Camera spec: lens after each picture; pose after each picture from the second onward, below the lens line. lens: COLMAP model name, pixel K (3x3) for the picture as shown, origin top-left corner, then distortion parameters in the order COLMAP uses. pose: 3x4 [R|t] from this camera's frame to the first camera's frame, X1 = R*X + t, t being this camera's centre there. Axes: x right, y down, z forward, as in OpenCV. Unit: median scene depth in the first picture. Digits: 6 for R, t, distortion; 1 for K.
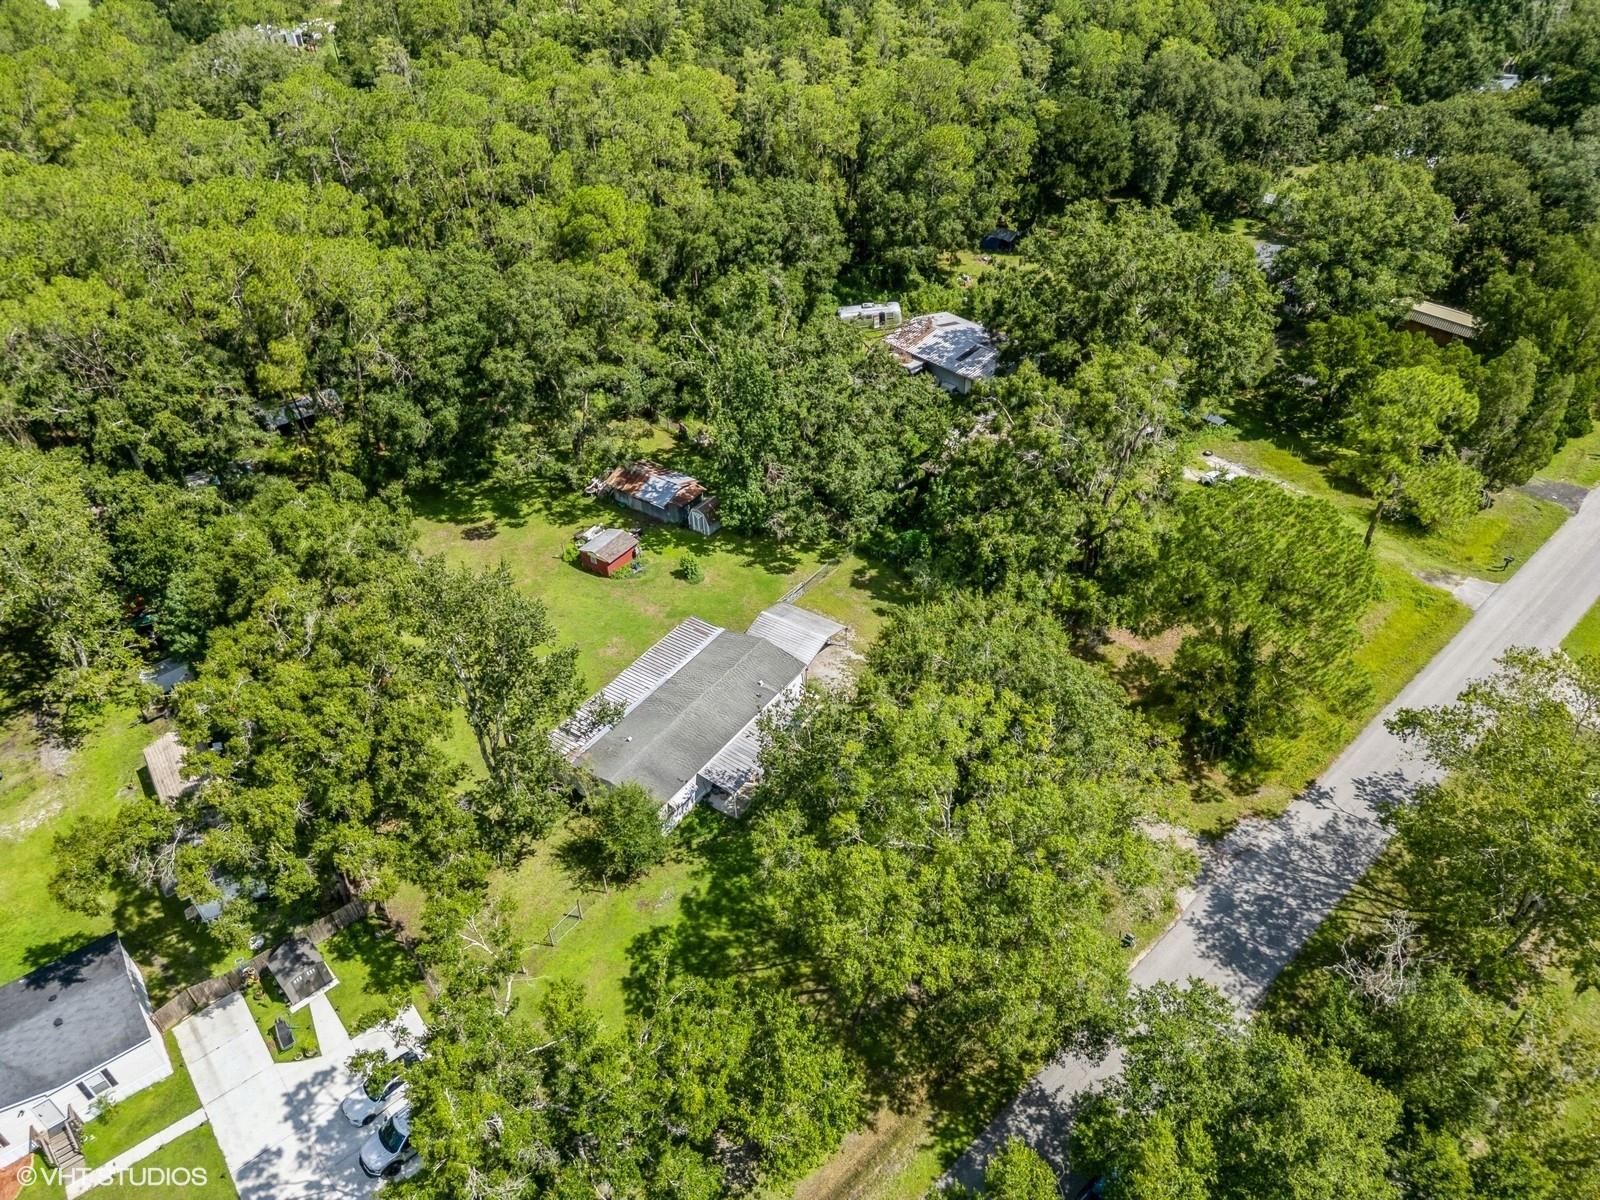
lens RADIAL K [[1117.0, 0, 793.6], [0, 1117.0, 598.1], [0, 0, 1]] dist [0.061909, -0.053968]
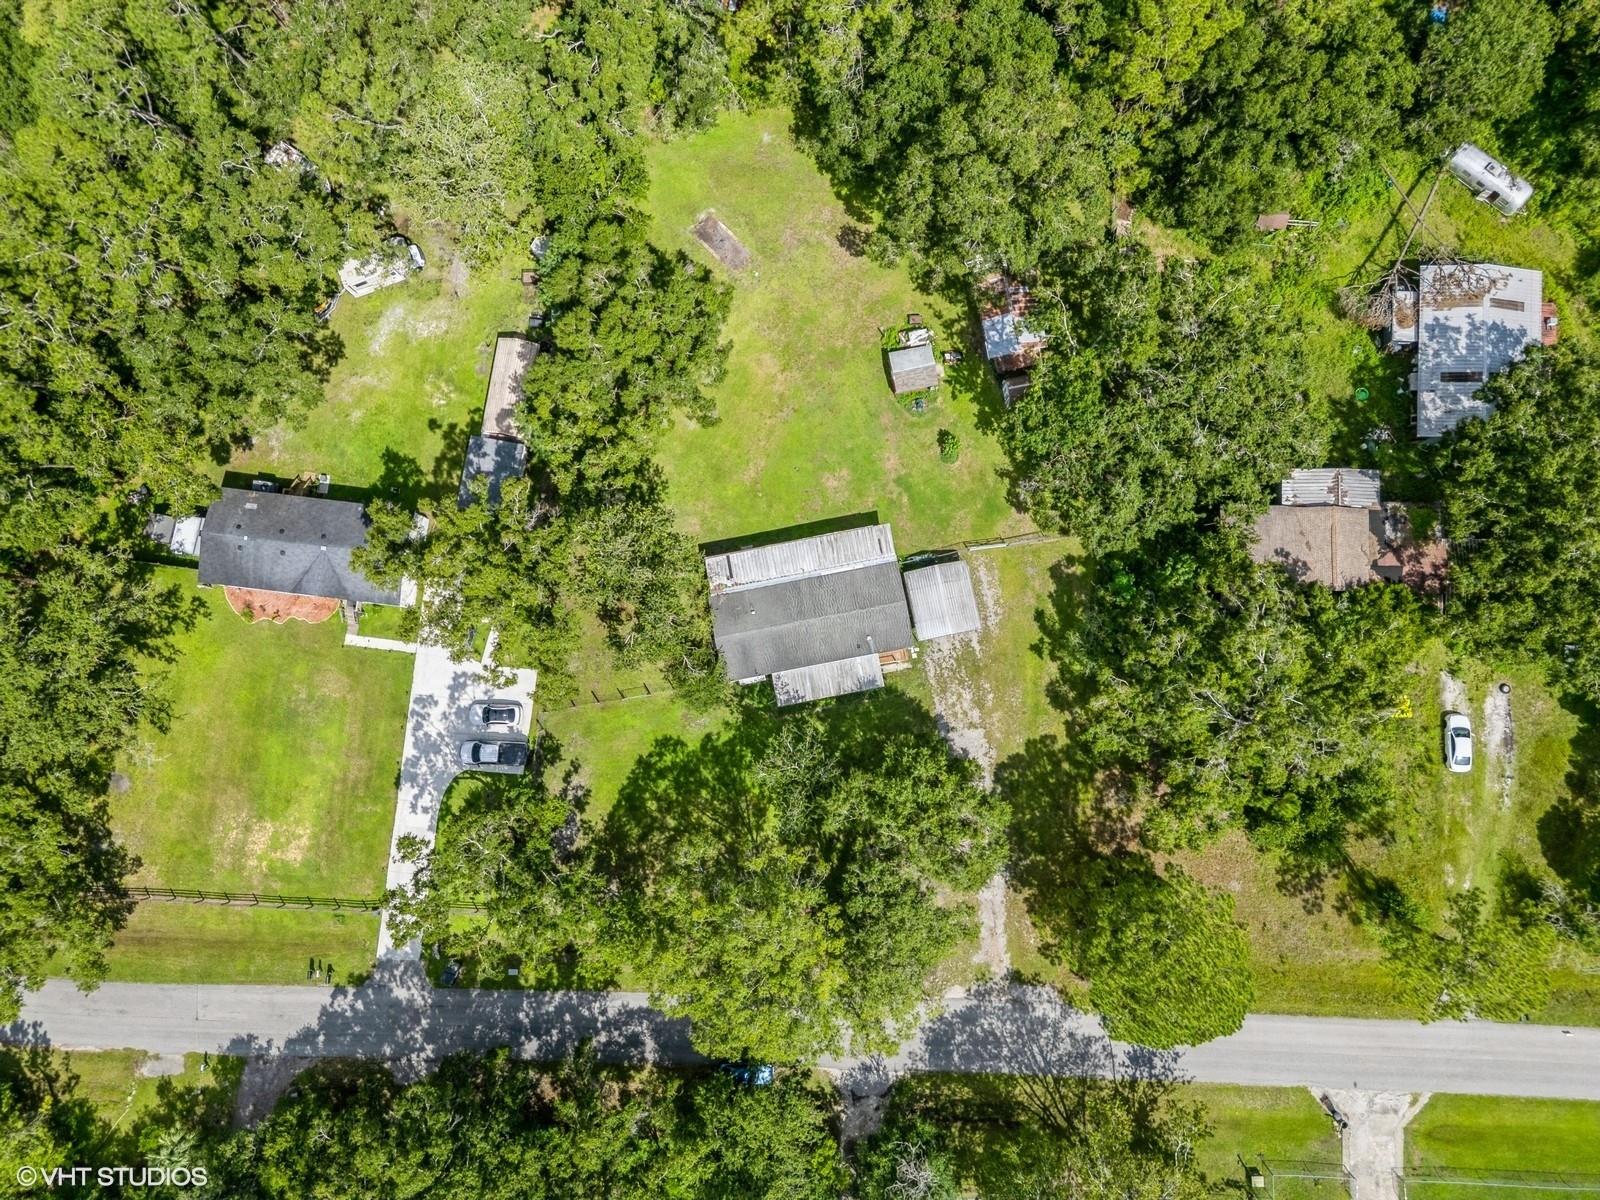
lens RADIAL K [[1117.0, 0, 806.7], [0, 1117.0, 574.5], [0, 0, 1]] dist [0.061909, -0.053968]
pose [[0.721944, 0.688906, -0.064851, -0.052546], [-0.418289, 0.509158, 0.752192, -0.904048], [0.551209, -0.515914, 0.655745, 0.222768]]
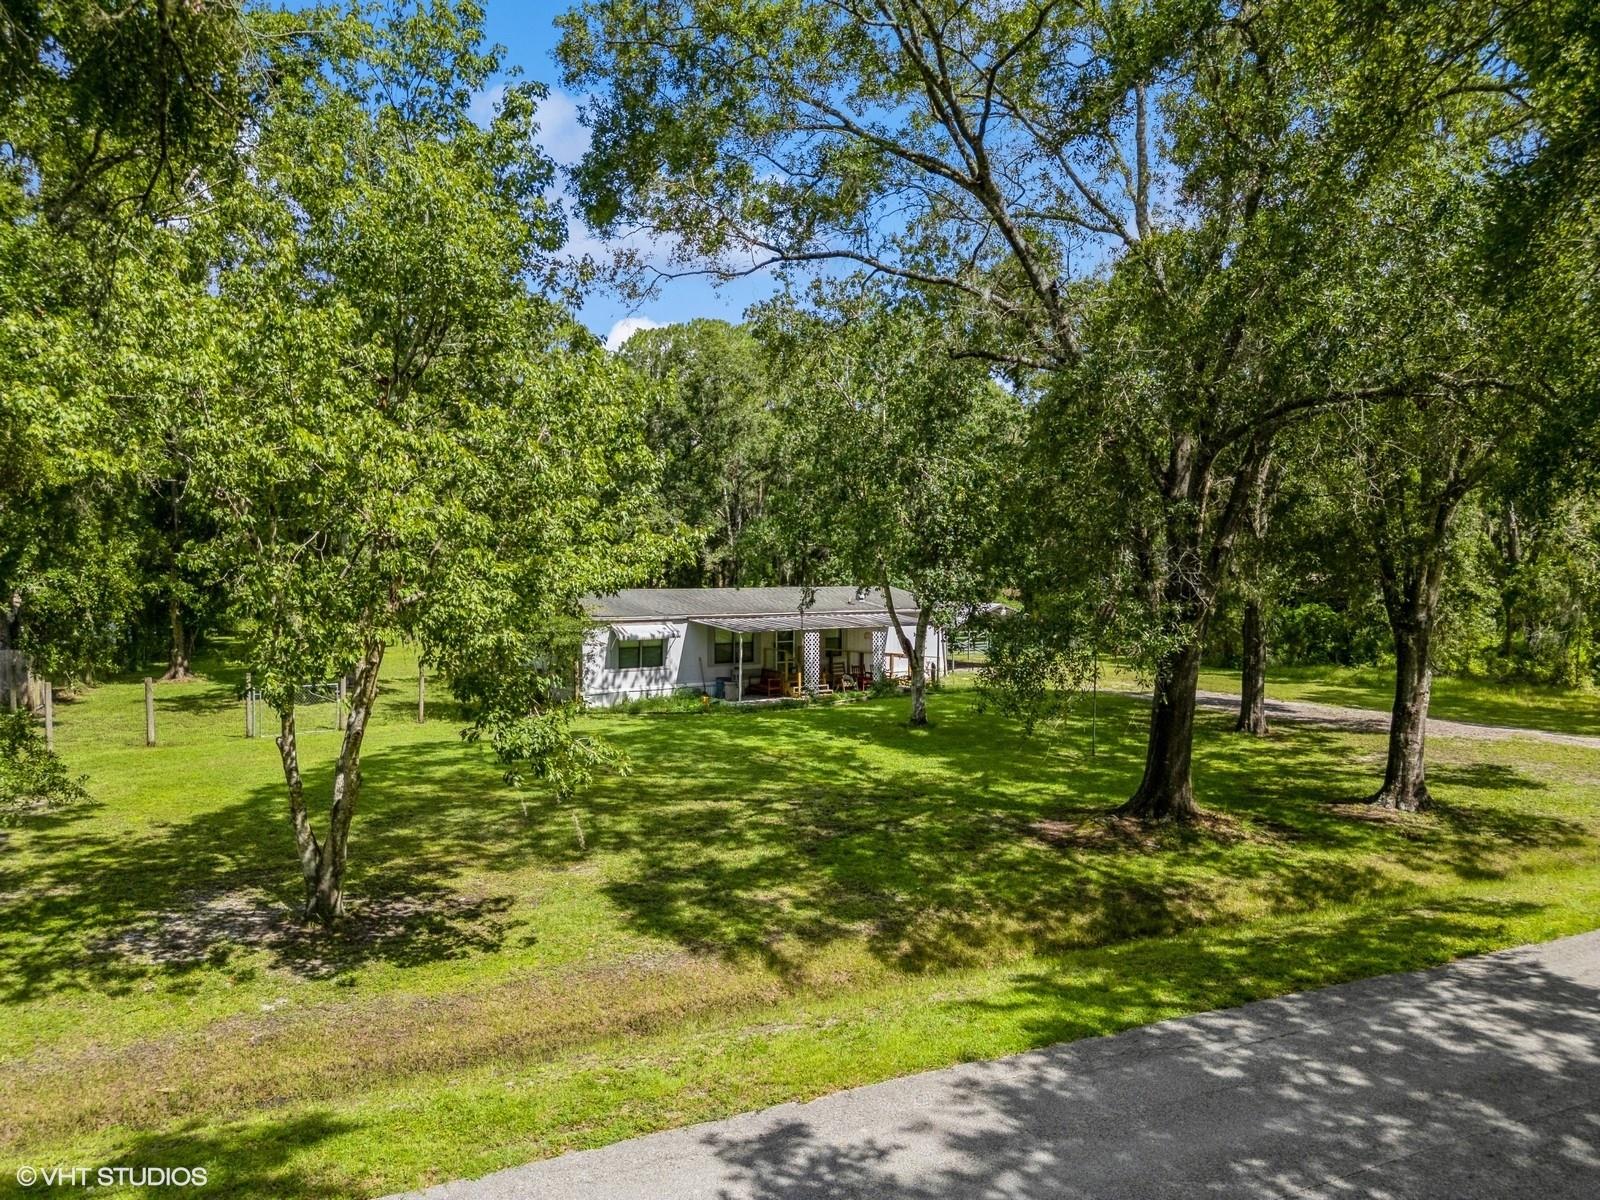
lens RADIAL K [[1117.0, 0, 802.5], [0, 1117.0, 608.0], [0, 0, 1]] dist [0.061909, -0.053968]
pose [[0.949234, 0.019427, -0.313970, 0.117344], [-0.207943, 0.787671, -0.579943, 0.427946], [0.236039, 0.615790, 0.751724, 0.601030]]
